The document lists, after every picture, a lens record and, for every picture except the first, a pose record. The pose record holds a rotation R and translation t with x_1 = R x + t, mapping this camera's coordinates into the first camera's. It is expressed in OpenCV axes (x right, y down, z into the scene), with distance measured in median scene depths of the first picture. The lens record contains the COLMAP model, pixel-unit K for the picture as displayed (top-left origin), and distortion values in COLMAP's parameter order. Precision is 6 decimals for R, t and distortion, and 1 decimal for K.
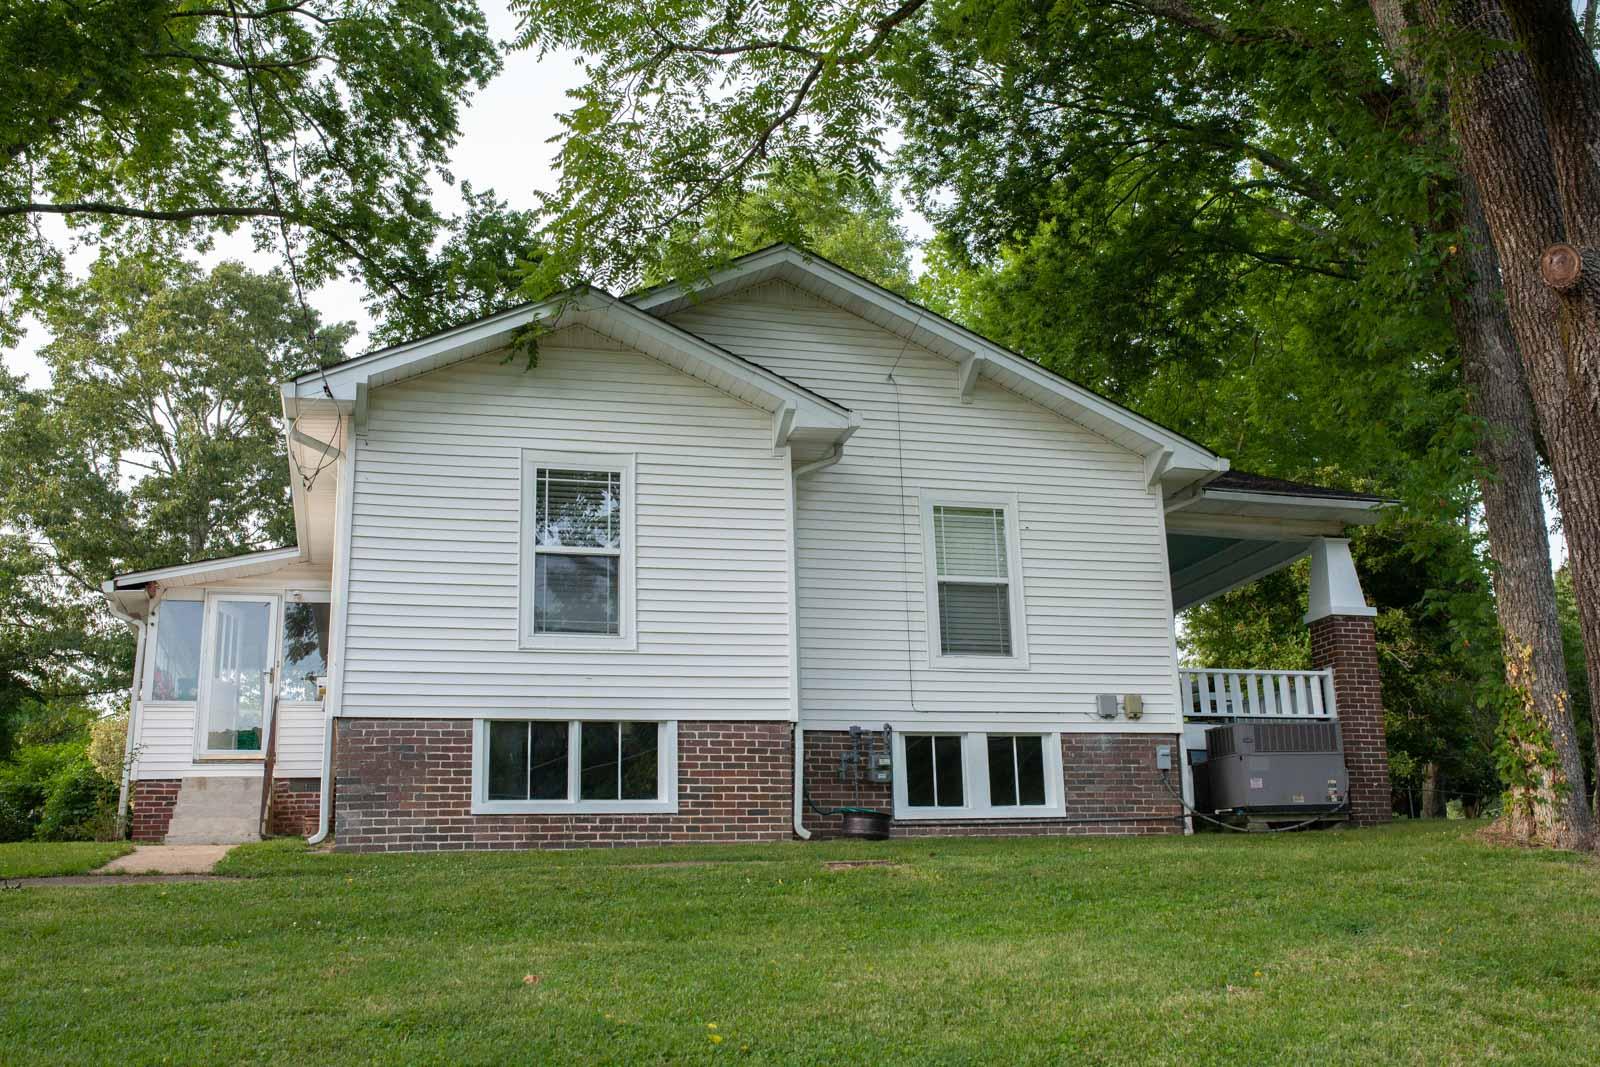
lens RADIAL K [[1508.8, 0, 800.0], [0, 1508.8, 533.5], [0, 0, 1]] dist [-0.039809, 0.019137]
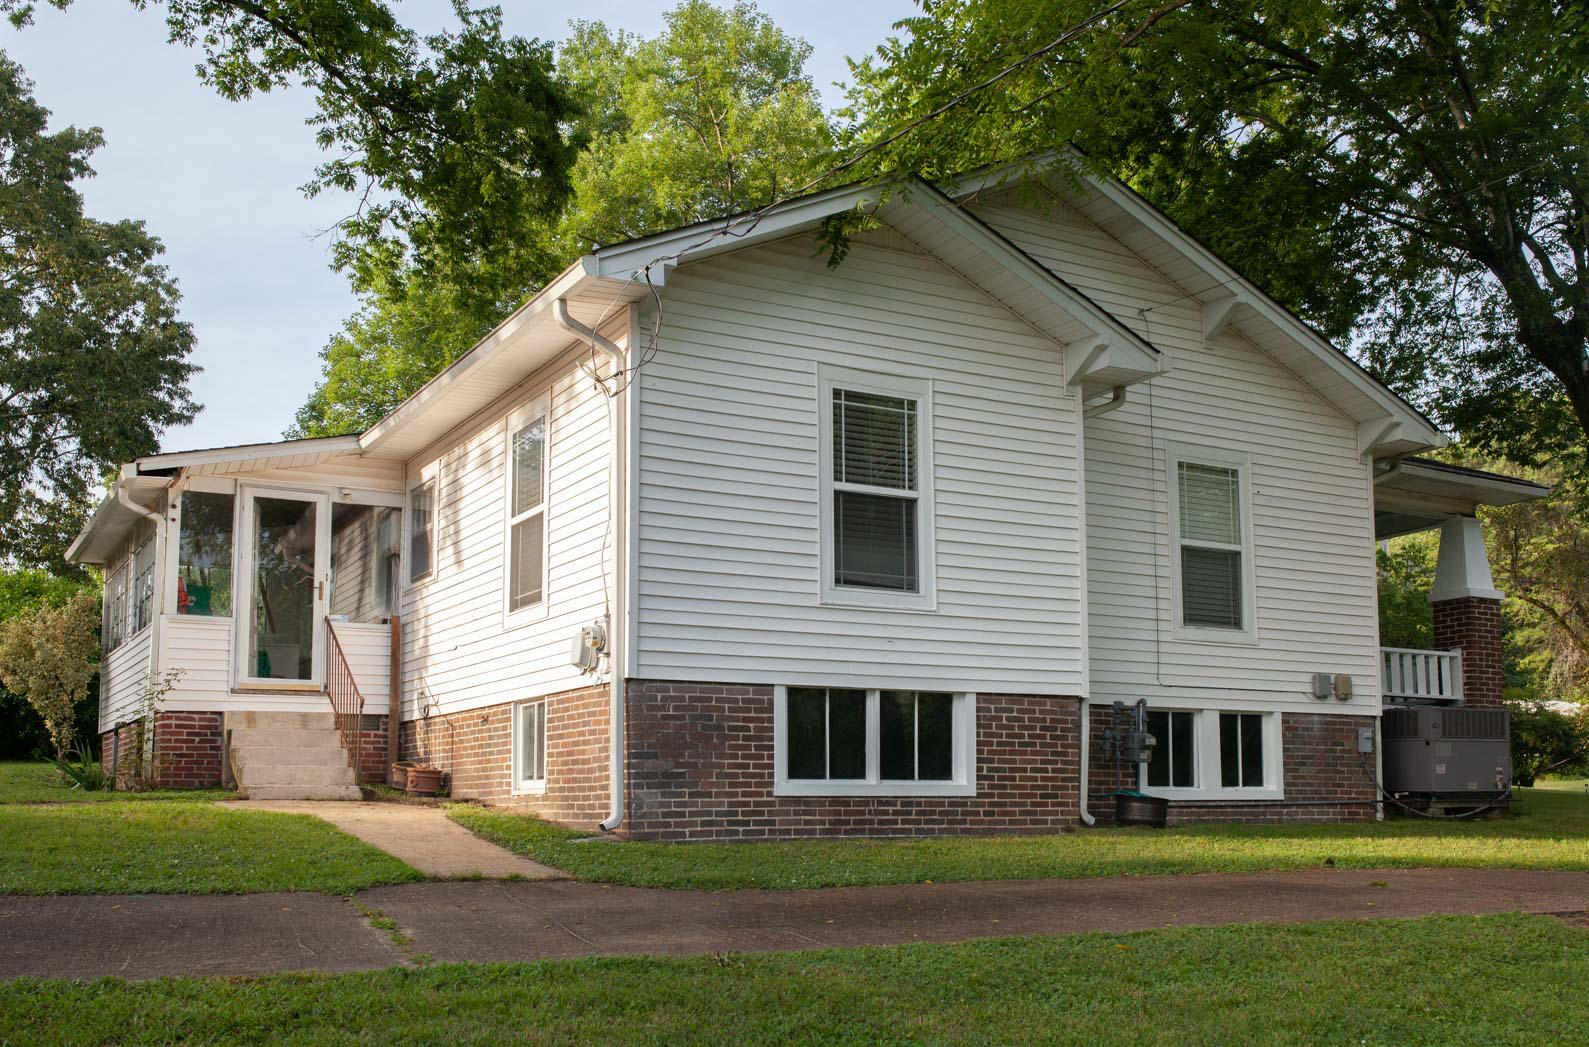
lens RADIAL K [[1530.8, 0, 793.9], [0, 1530.8, 670.4], [0, 0, 1]] dist [-0.035710, 0.024353]
pose [[0.969373, 0.045980, 0.241251, -0.397899], [-0.084570, 0.984736, 0.152130, -0.016354], [-0.230574, -0.167873, 0.958465, 0.163928]]
